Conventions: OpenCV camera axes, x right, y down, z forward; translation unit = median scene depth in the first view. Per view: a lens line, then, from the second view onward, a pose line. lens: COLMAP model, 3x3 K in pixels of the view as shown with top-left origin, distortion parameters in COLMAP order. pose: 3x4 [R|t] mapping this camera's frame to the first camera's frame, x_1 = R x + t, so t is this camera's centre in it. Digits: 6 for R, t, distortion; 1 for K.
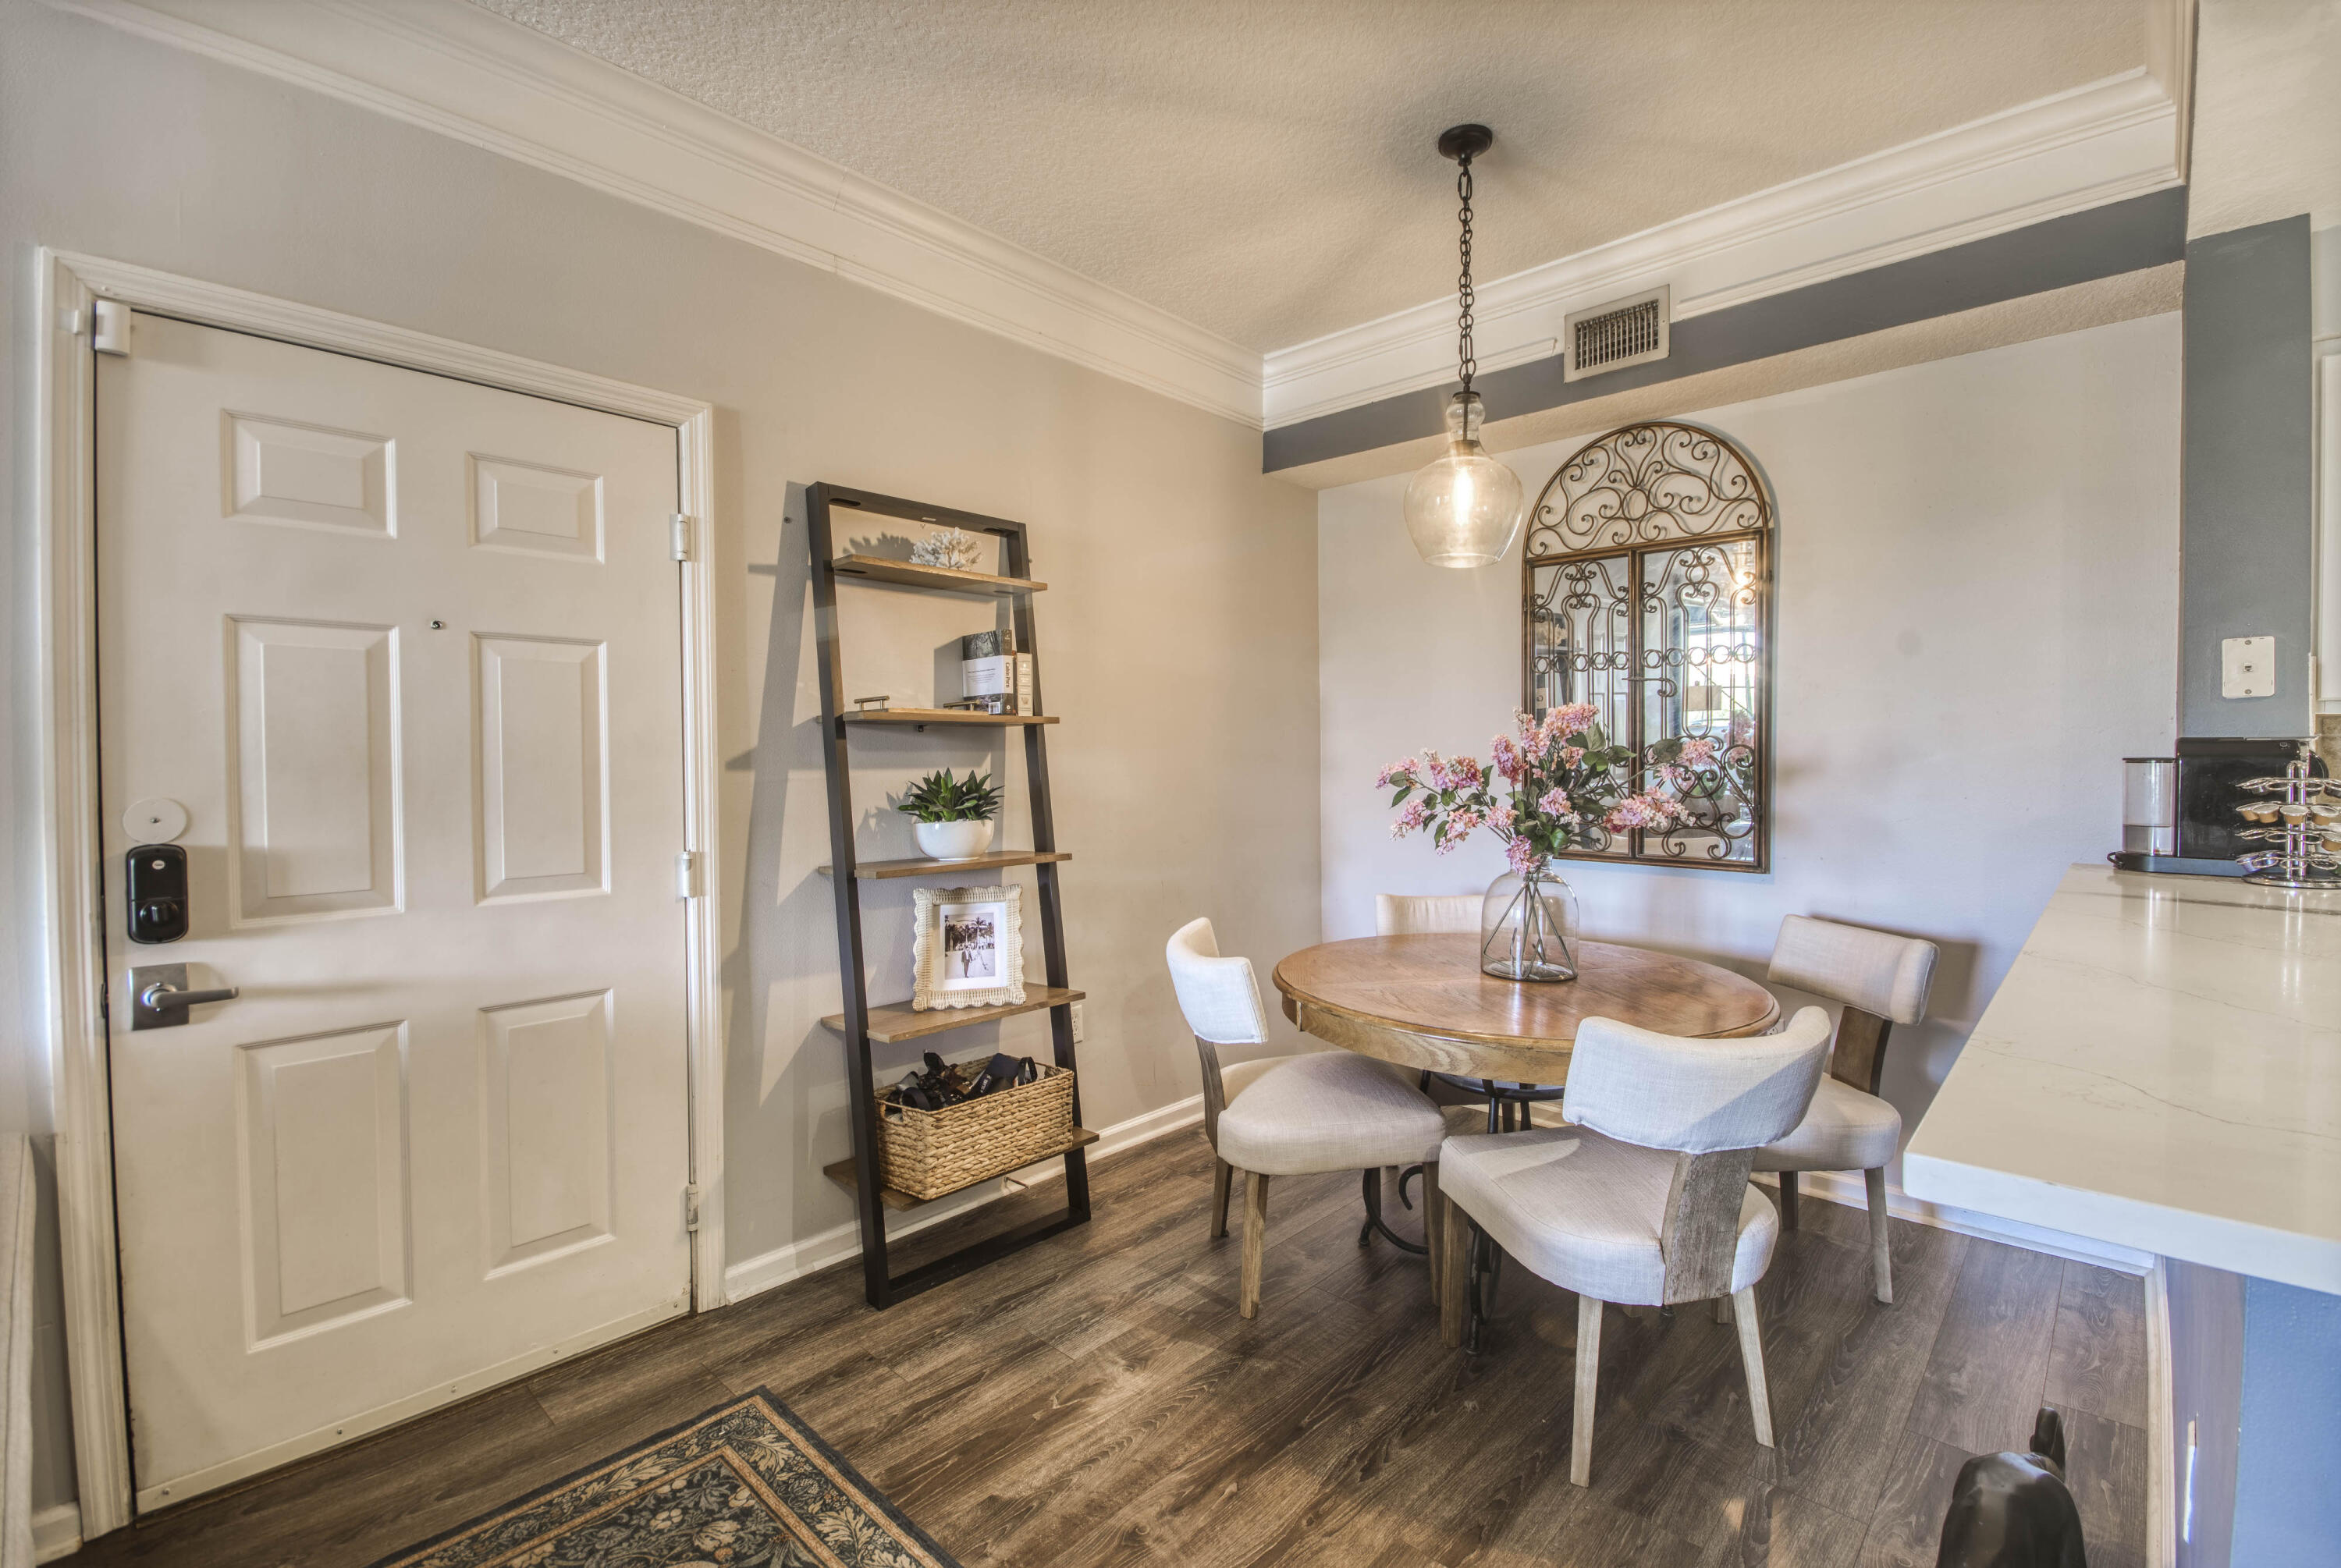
lens RADIAL K [[1037.9, 0, 1228.2], [0, 1037.9, 778.8], [0, 0, 1]] dist [-0.000739, -0.008603]
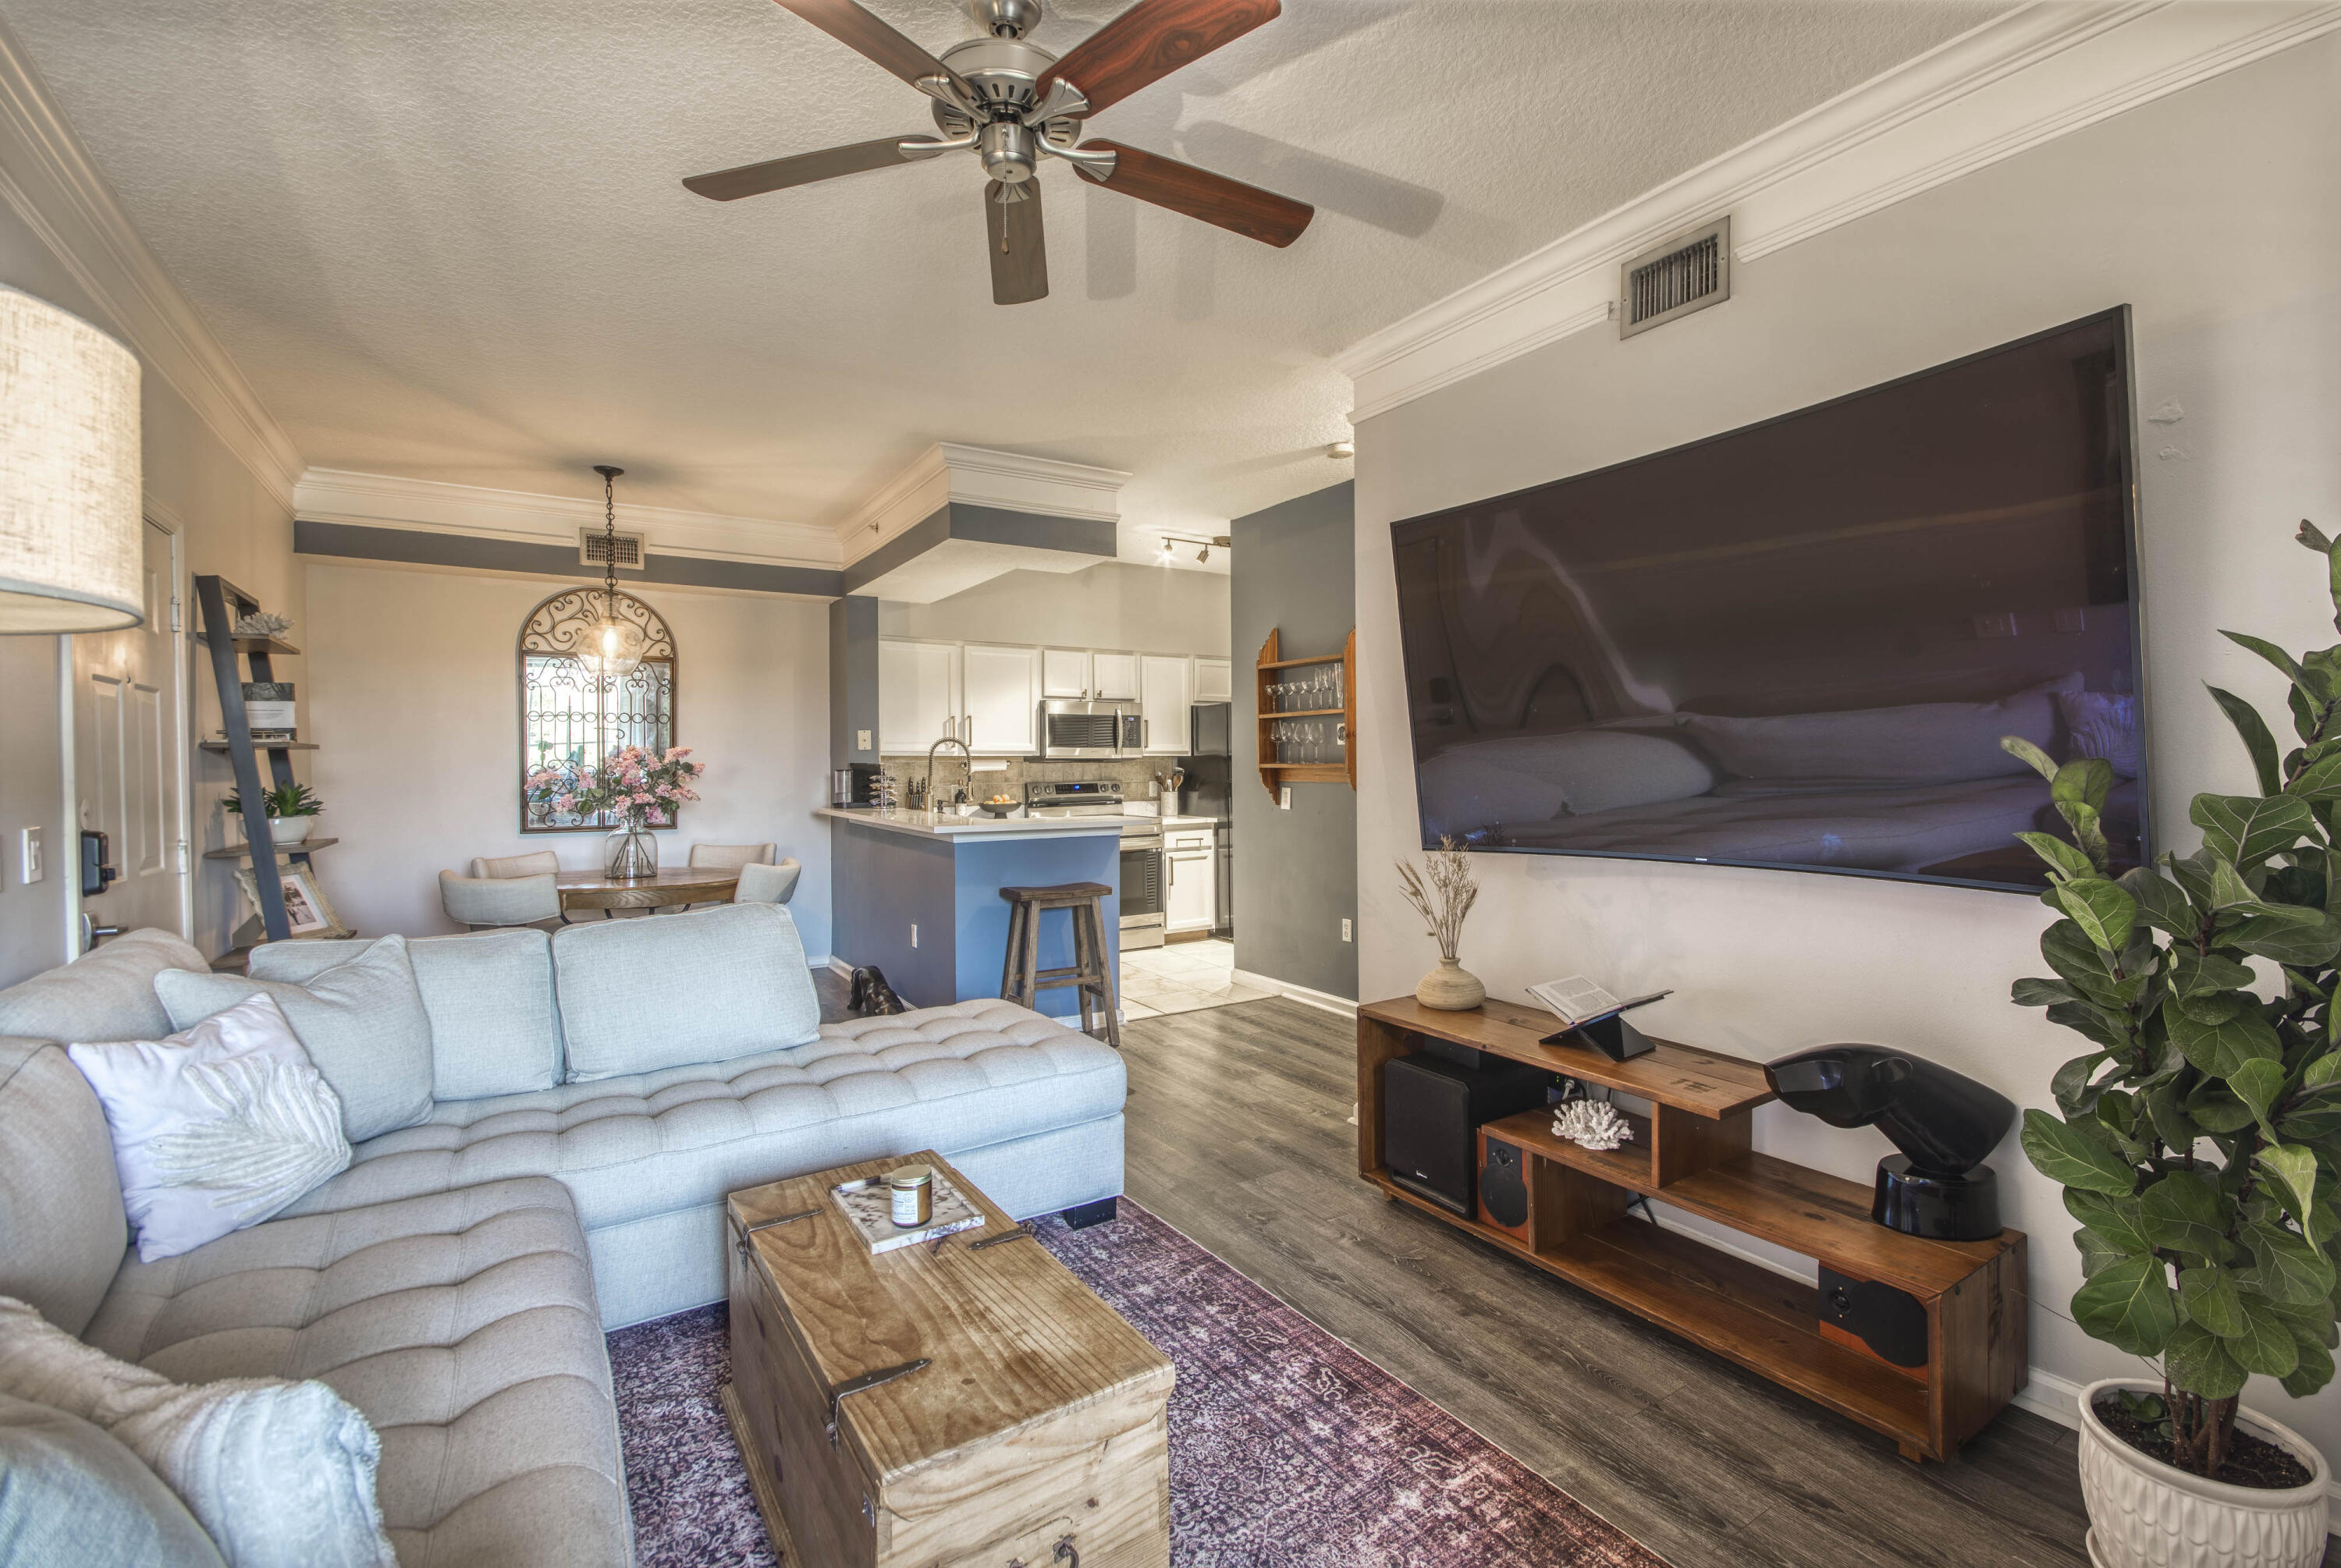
lens RADIAL K [[1023.6, 0, 1209.6], [0, 1023.6, 779.8], [0, 0, 1]] dist [0.000278, -0.000412]
pose [[0.262425, -0.013039, 0.964864, -1.198583], [0.027984, 0.999591, 0.005897, 0.015089], [-0.964547, 0.025454, 0.262683, -0.557171]]
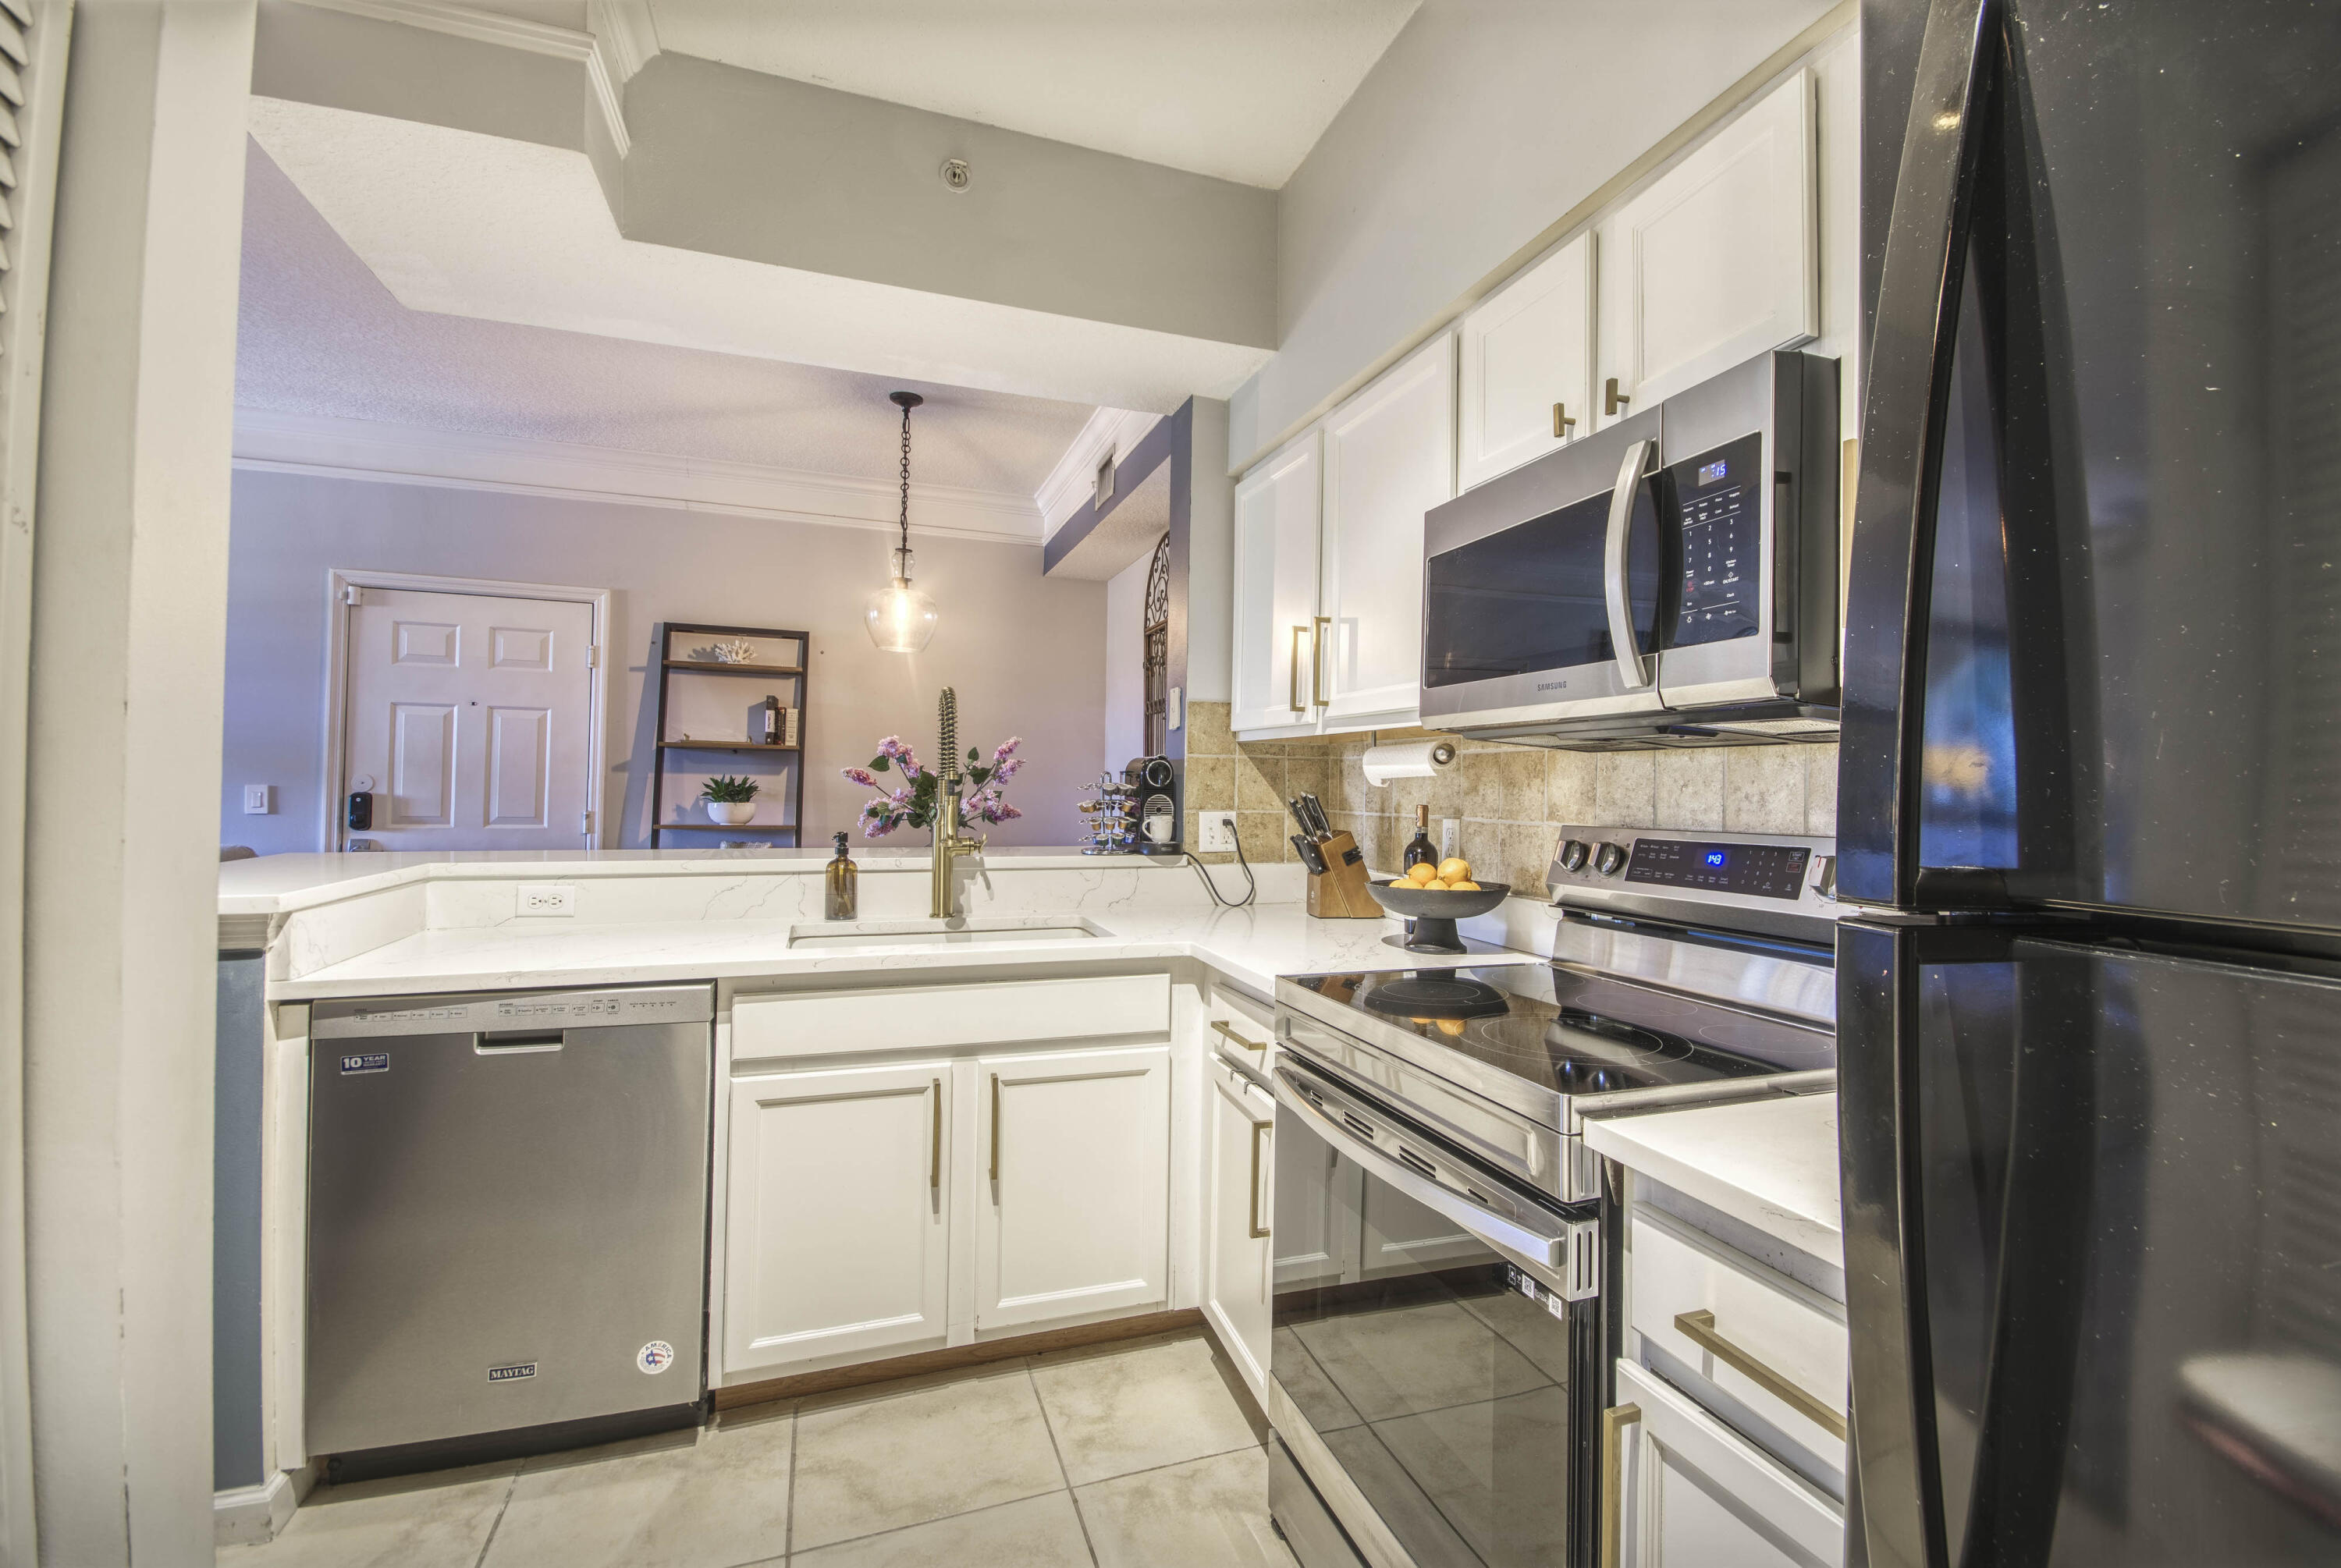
lens RADIAL K [[1037.9, 0, 1228.2], [0, 1037.9, 778.8], [0, 0, 1]] dist [-0.000739, -0.008603]
pose [[0.886953, 0.015353, -0.461604, 1.236795], [-0.032637, 0.999032, -0.029482, 0.021445], [0.460704, 0.041214, 0.886596, -0.177802]]
